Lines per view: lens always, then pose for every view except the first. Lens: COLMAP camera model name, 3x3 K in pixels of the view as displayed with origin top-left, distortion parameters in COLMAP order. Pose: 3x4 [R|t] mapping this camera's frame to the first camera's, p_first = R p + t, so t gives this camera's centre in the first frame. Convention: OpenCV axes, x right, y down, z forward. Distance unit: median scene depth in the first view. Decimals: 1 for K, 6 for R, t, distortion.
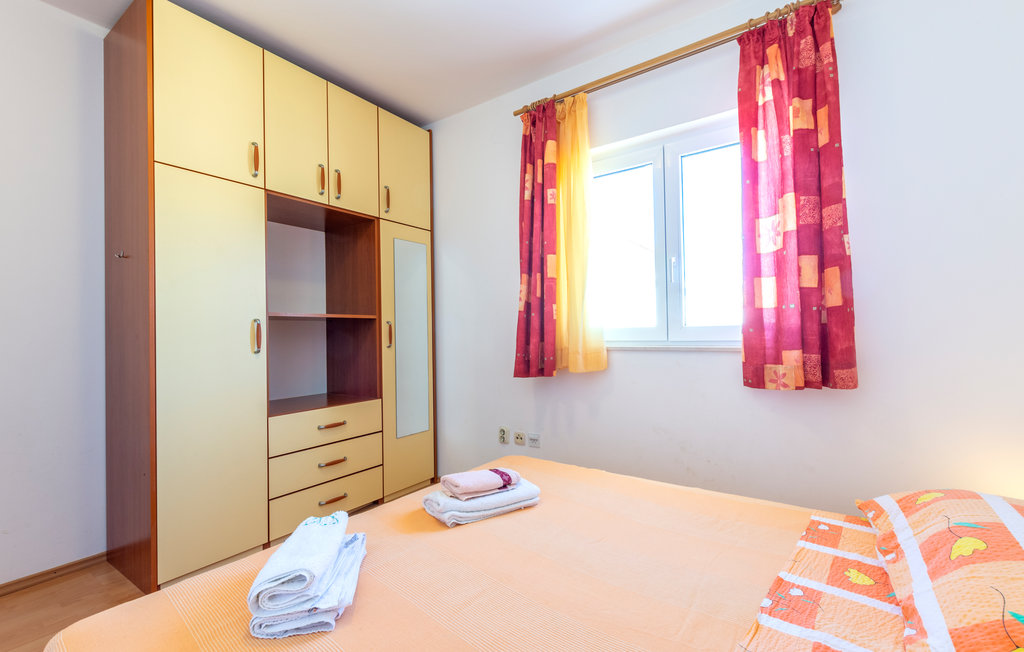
lens RADIAL K [[444.4, 0, 512.0], [0, 444.4, 326.0], [0, 0, 1]] dist [0.001402, -0.000004]
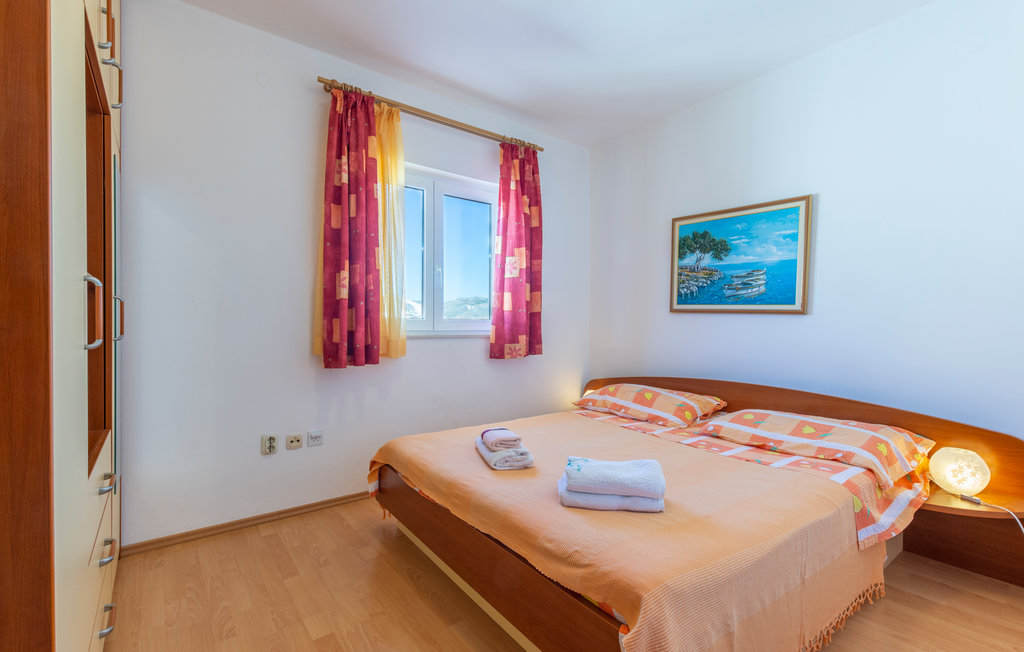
lens RADIAL K [[444.4, 0, 512.0], [0, 444.4, 326.0], [0, 0, 1]] dist [0.001402, -0.000004]
pose [[0.286717, 0.026179, 0.957658, -1.032074], [-0.017594, 0.999602, -0.022058, 0.055068], [-0.957854, -0.010525, 0.287064, 0.499021]]
